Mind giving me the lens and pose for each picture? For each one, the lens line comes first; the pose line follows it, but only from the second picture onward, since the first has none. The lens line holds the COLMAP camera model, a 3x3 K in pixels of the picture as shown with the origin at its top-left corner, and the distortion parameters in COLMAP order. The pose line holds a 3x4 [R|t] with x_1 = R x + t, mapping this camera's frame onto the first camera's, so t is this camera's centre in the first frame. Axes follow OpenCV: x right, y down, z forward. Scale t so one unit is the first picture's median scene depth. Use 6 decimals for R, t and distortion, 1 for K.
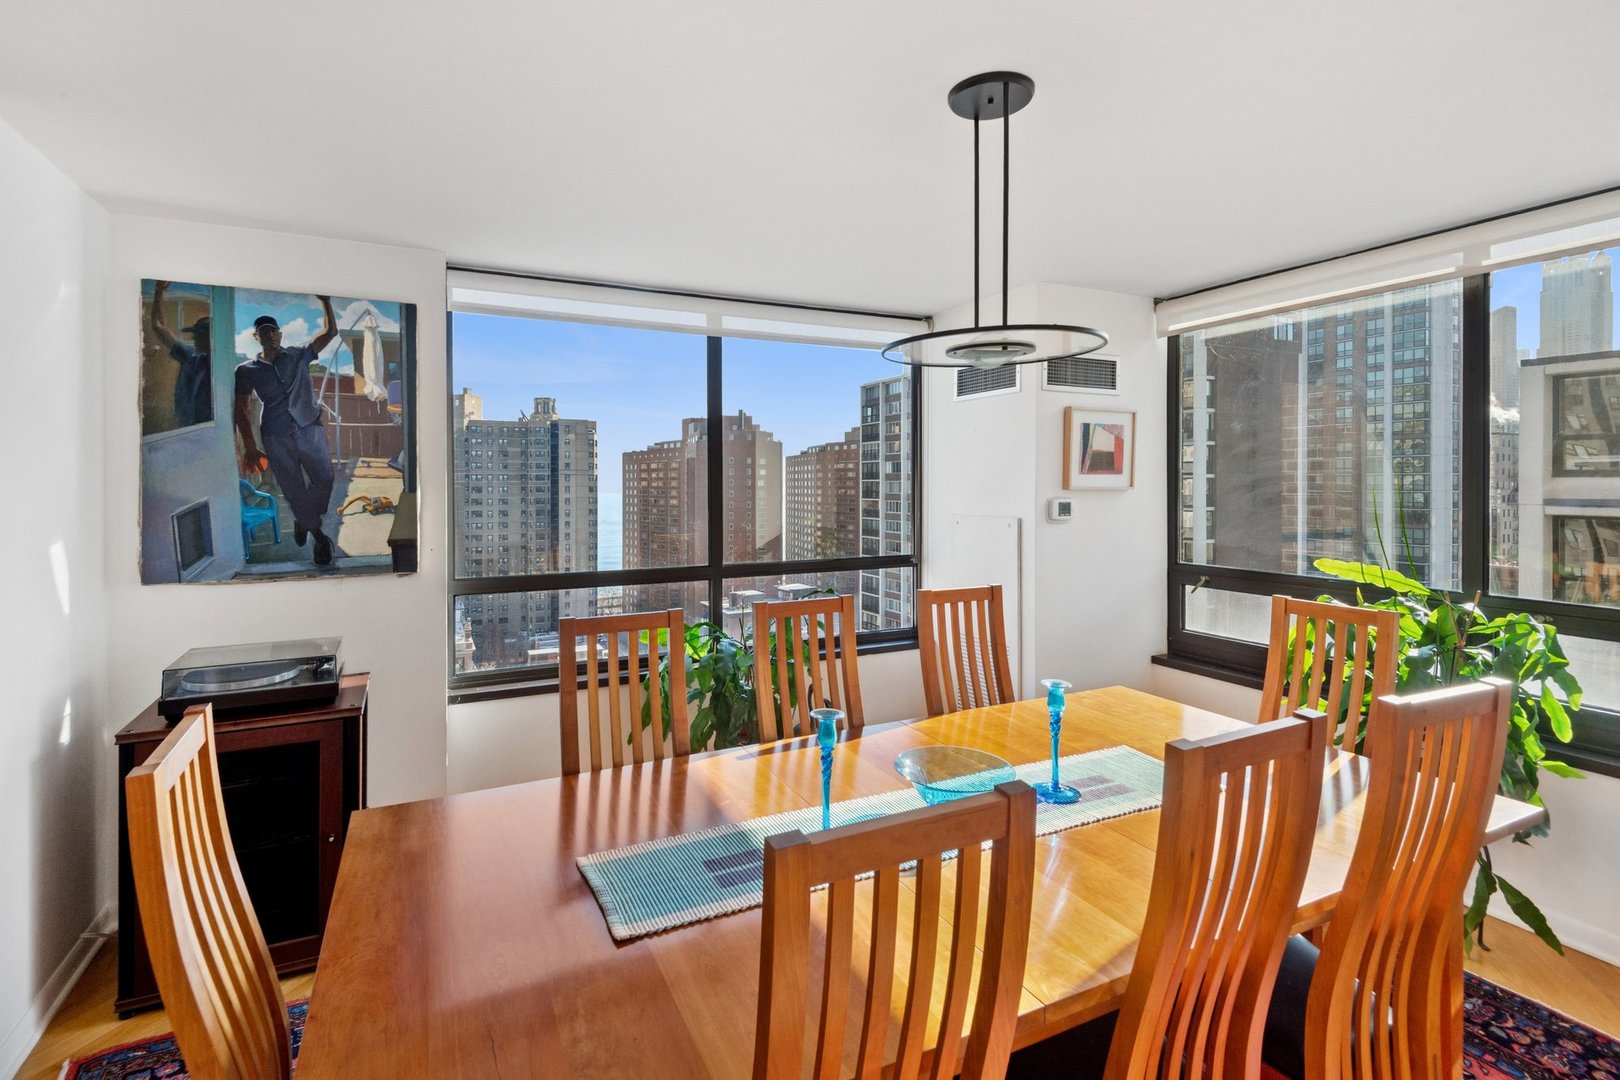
lens RADIAL K [[763.7, 0, 783.7], [0, 763.7, 499.3], [0, 0, 1]] dist [0.028143, -0.015559]
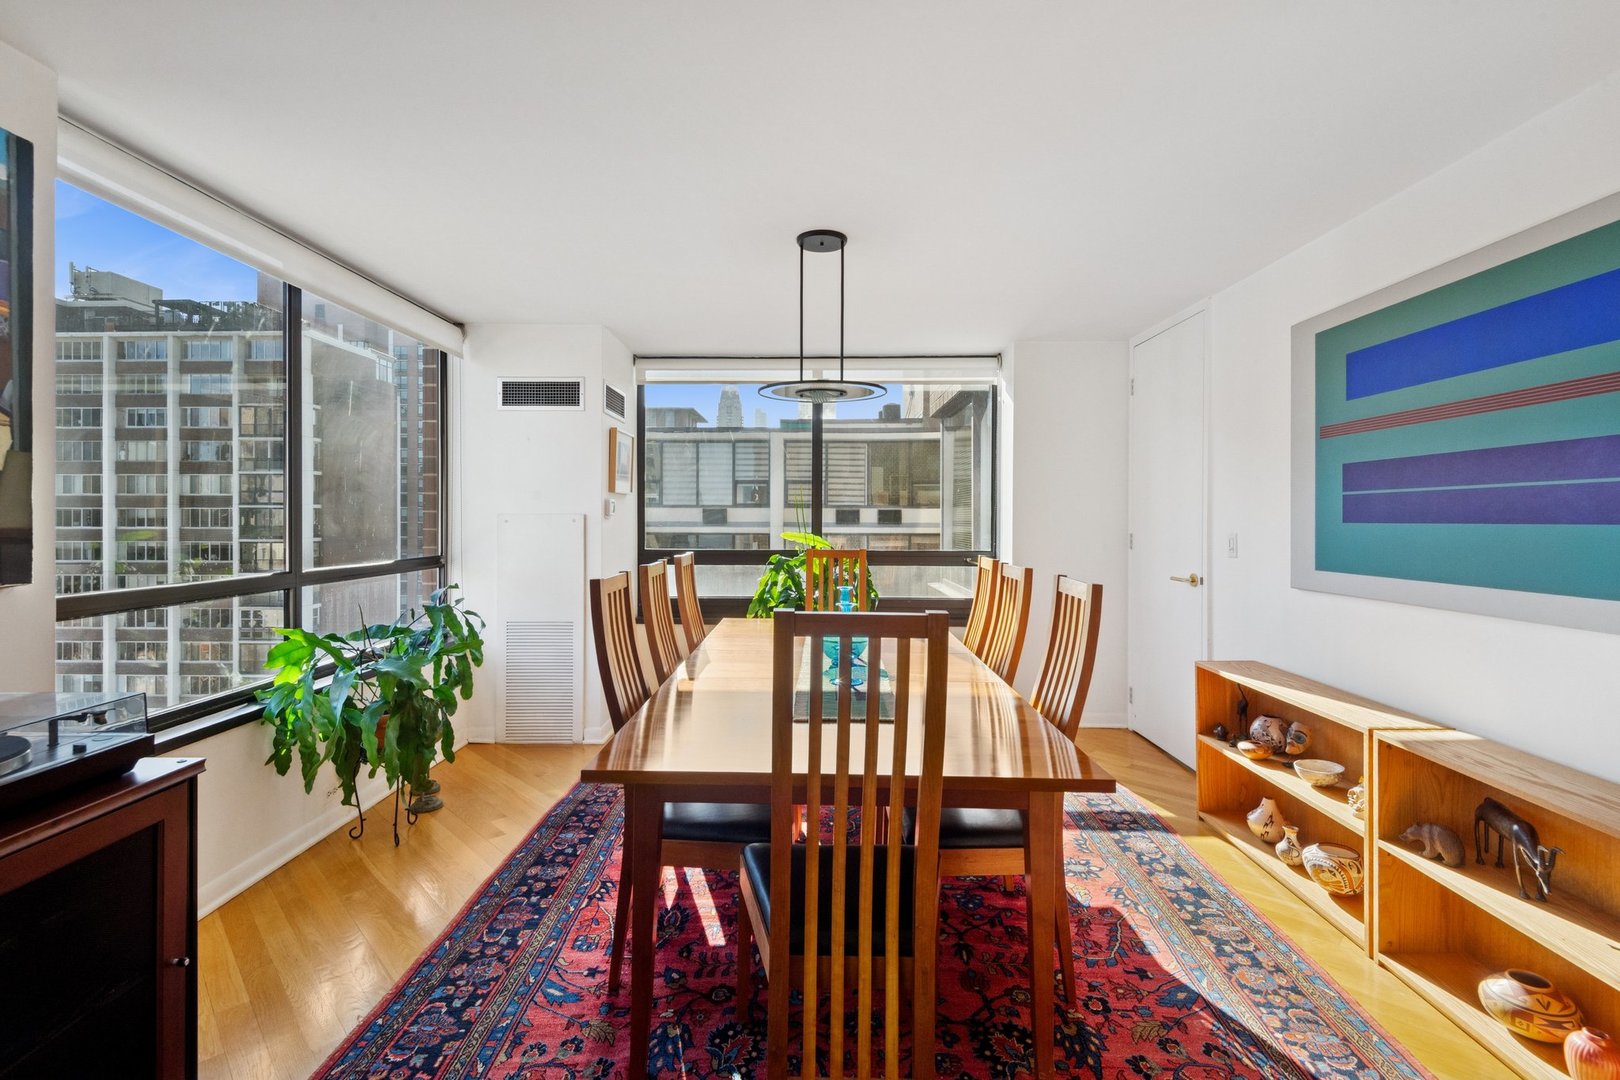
lens RADIAL K [[763.7, 0, 788.7], [0, 763.7, 525.9], [0, 0, 1]] dist [0.028143, -0.015559]
pose [[0.454082, -0.003571, 0.890953, -0.755410], [0.012048, 0.999925, -0.002133, 0.058914], [-0.890879, 0.011703, 0.454091, 0.191316]]
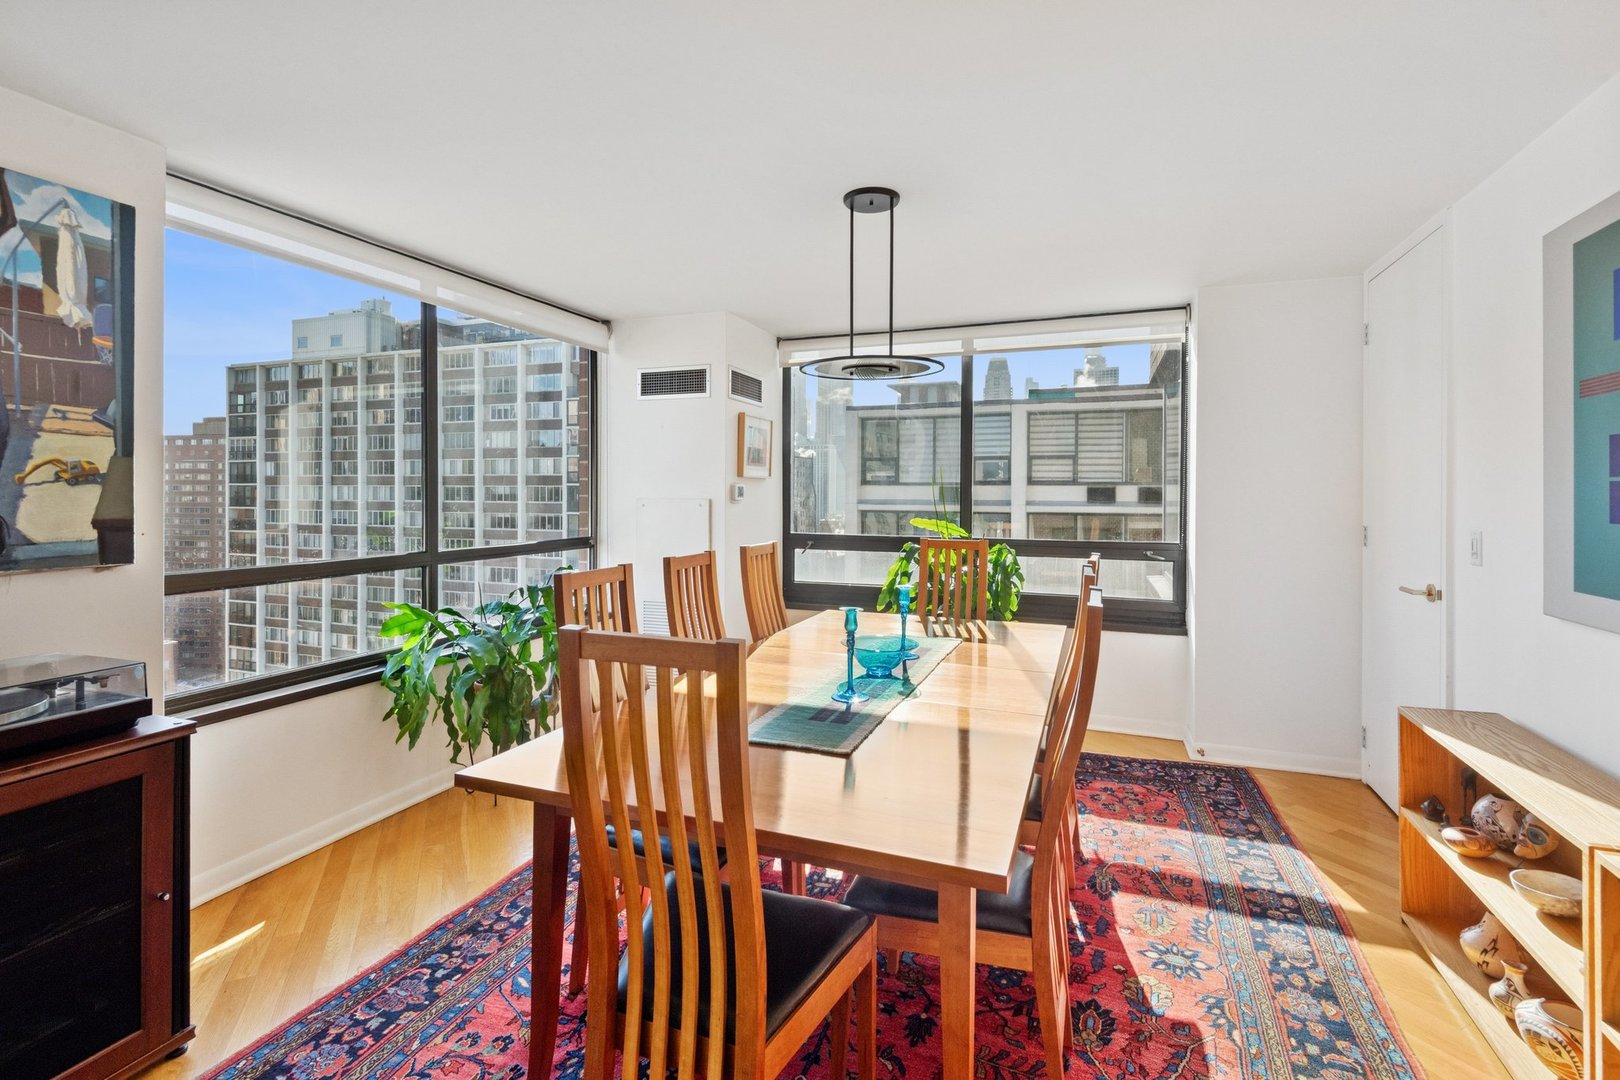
lens RADIAL K [[763.7, 0, 791.7], [0, 763.7, 499.2], [0, 0, 1]] dist [0.028143, -0.015559]
pose [[0.732127, 0.001140, 0.681167, -0.524458], [0.005908, 0.999950, -0.008024, 0.042475], [-0.681142, 0.009899, 0.732084, 0.008995]]
